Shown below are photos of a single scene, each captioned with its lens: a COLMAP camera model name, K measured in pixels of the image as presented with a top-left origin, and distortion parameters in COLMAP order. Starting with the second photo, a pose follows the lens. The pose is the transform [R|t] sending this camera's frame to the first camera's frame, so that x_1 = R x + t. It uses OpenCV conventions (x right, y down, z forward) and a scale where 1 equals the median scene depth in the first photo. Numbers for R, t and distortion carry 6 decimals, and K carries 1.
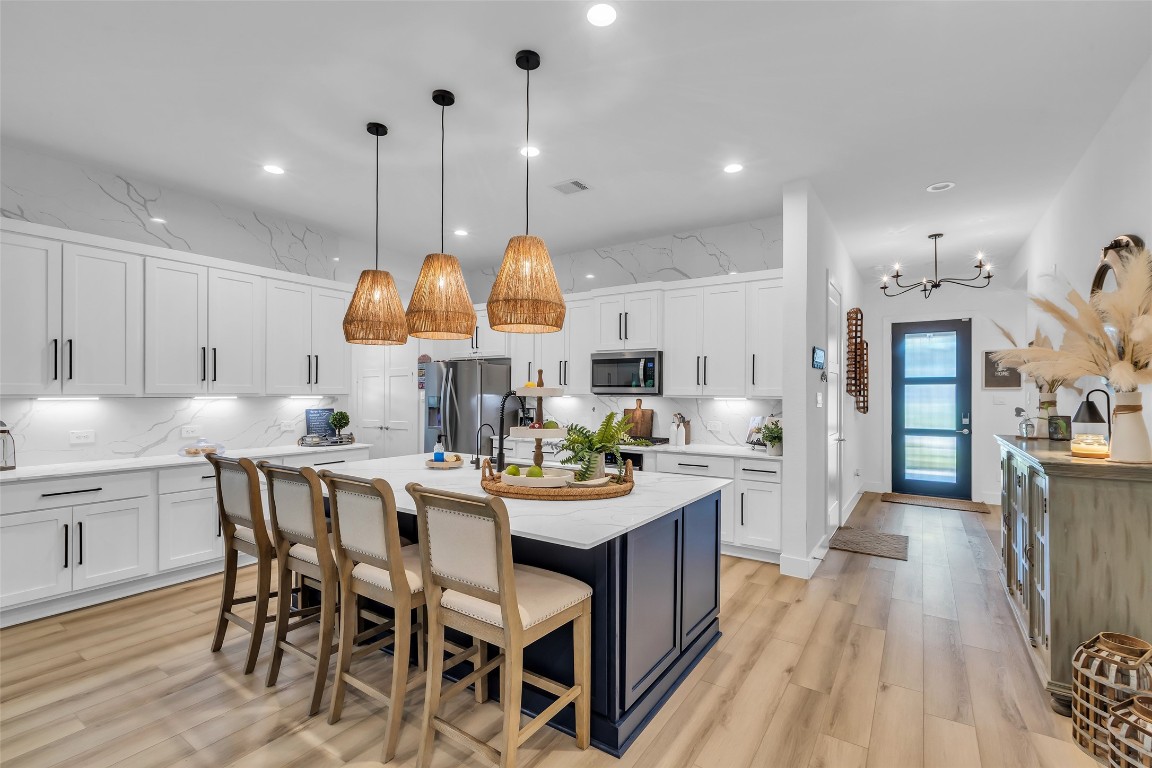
lens RADIAL K [[517.5, 0, 580.4], [0, 517.5, 393.6], [0, 0, 1]] dist [0.003784, -0.000021]
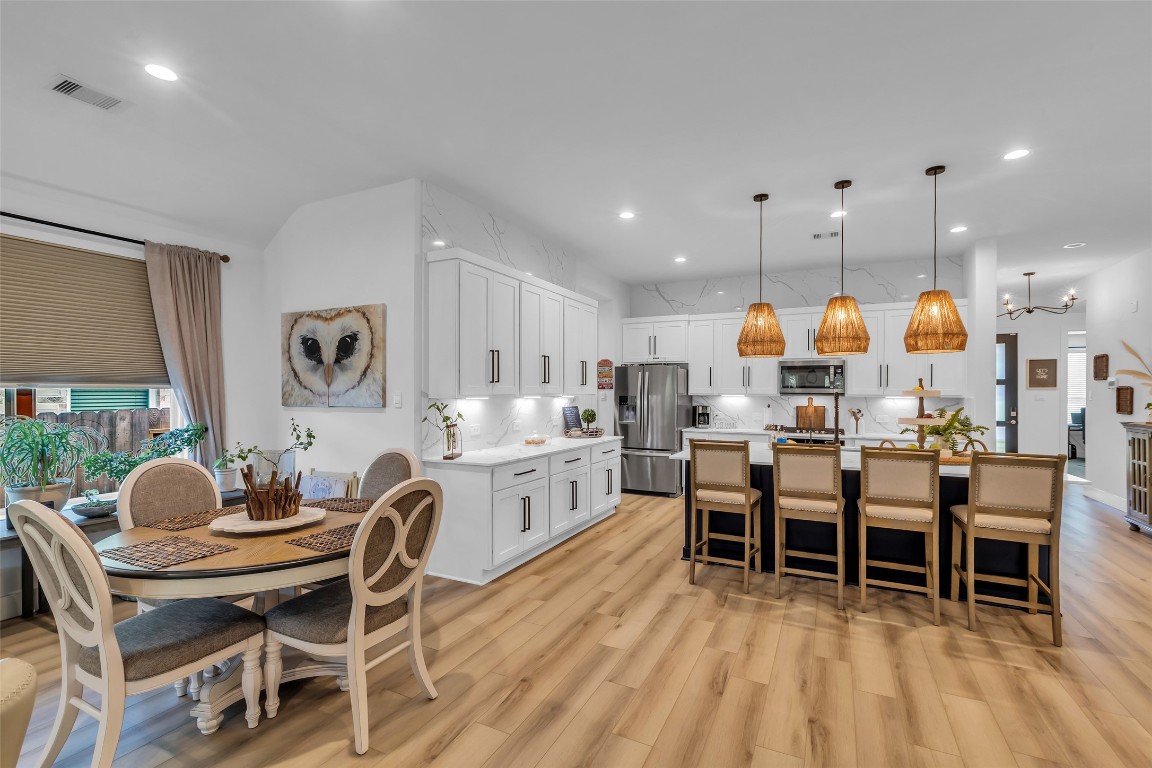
lens RADIAL K [[517.5, 0, 580.4], [0, 517.5, 393.6], [0, 0, 1]] dist [0.003784, -0.000021]
pose [[0.991762, -0.000068, 0.128094, -0.936394], [-0.000730, 0.999981, 0.006181, -0.010438], [-0.128092, -0.006224, 0.991743, -0.250176]]
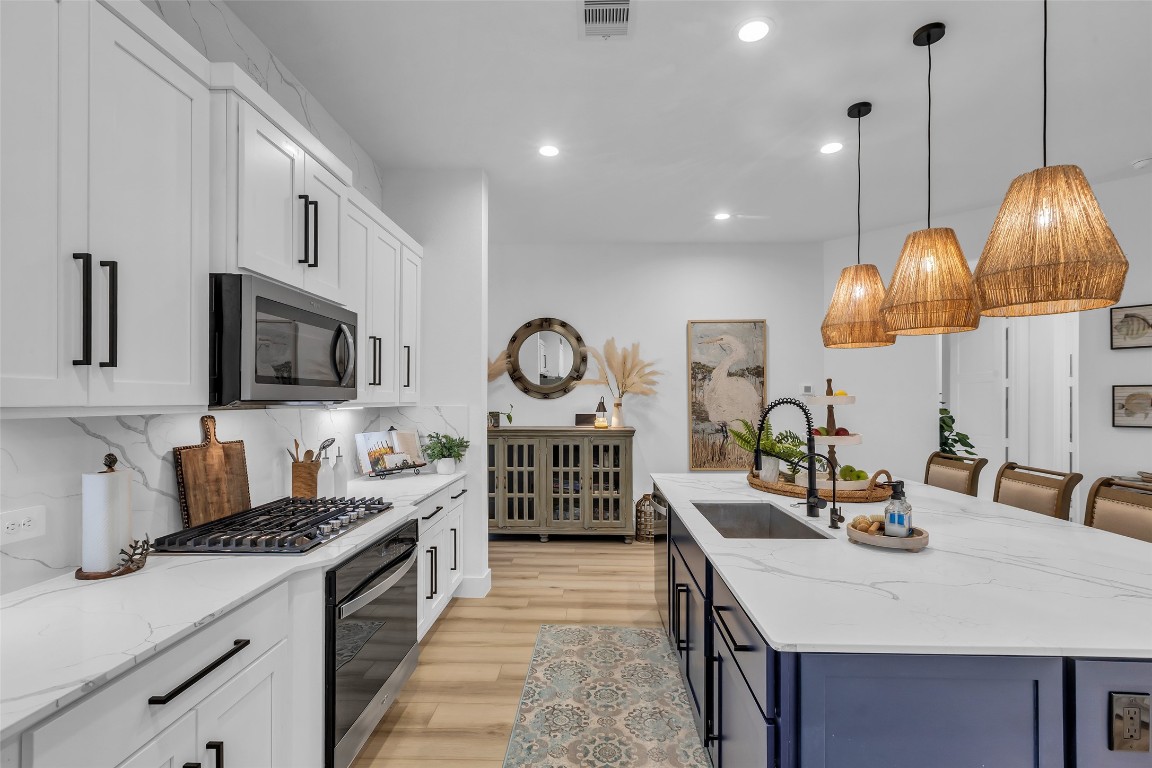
lens RADIAL K [[517.5, 0, 580.4], [0, 517.5, 393.6], [0, 0, 1]] dist [0.003784, -0.000021]
pose [[-0.533115, 0.004214, 0.846032, -0.545526], [-0.002334, 0.999976, -0.006451, -0.006761], [-0.846040, -0.005413, -0.533092, 1.542140]]
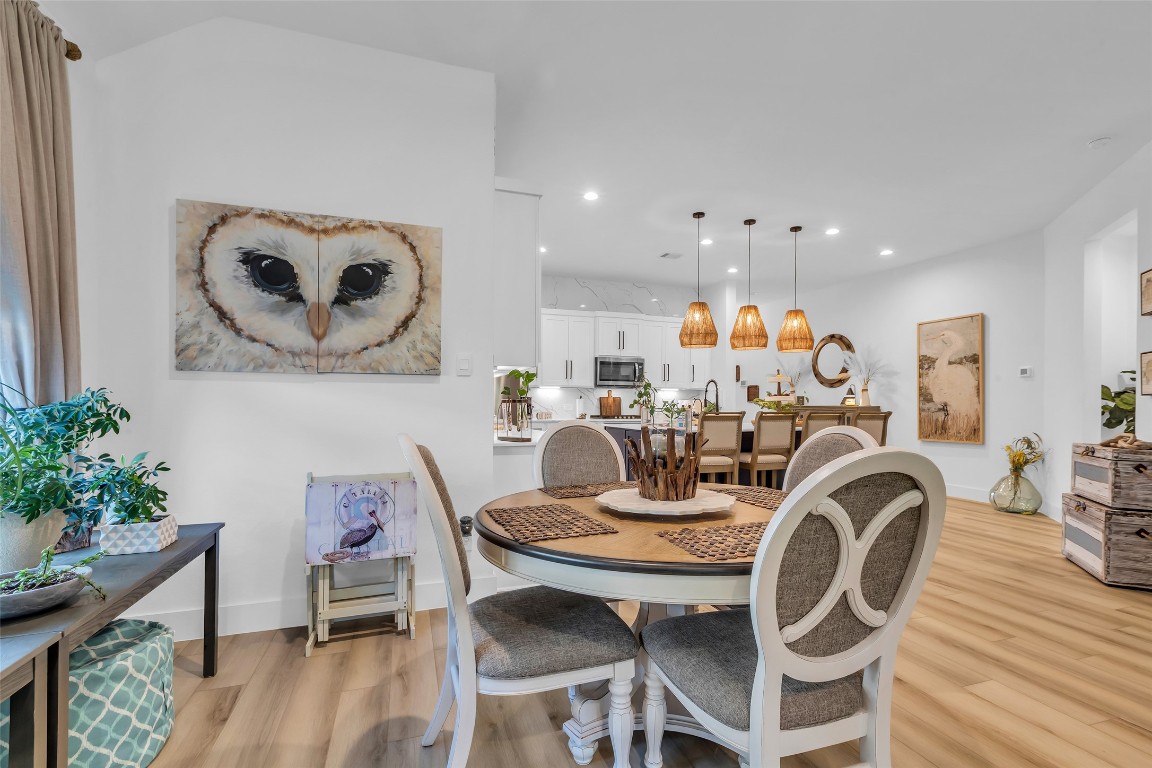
lens RADIAL K [[528.5, 0, 574.0], [0, 528.5, 405.6], [0, 0, 1]] dist [0.004162, 0.000049]
pose [[0.602459, -0.001523, 0.798149, -1.793633], [-0.005475, 0.999967, 0.006041, 0.072815], [-0.798131, -0.008009, 0.602430, 0.294792]]
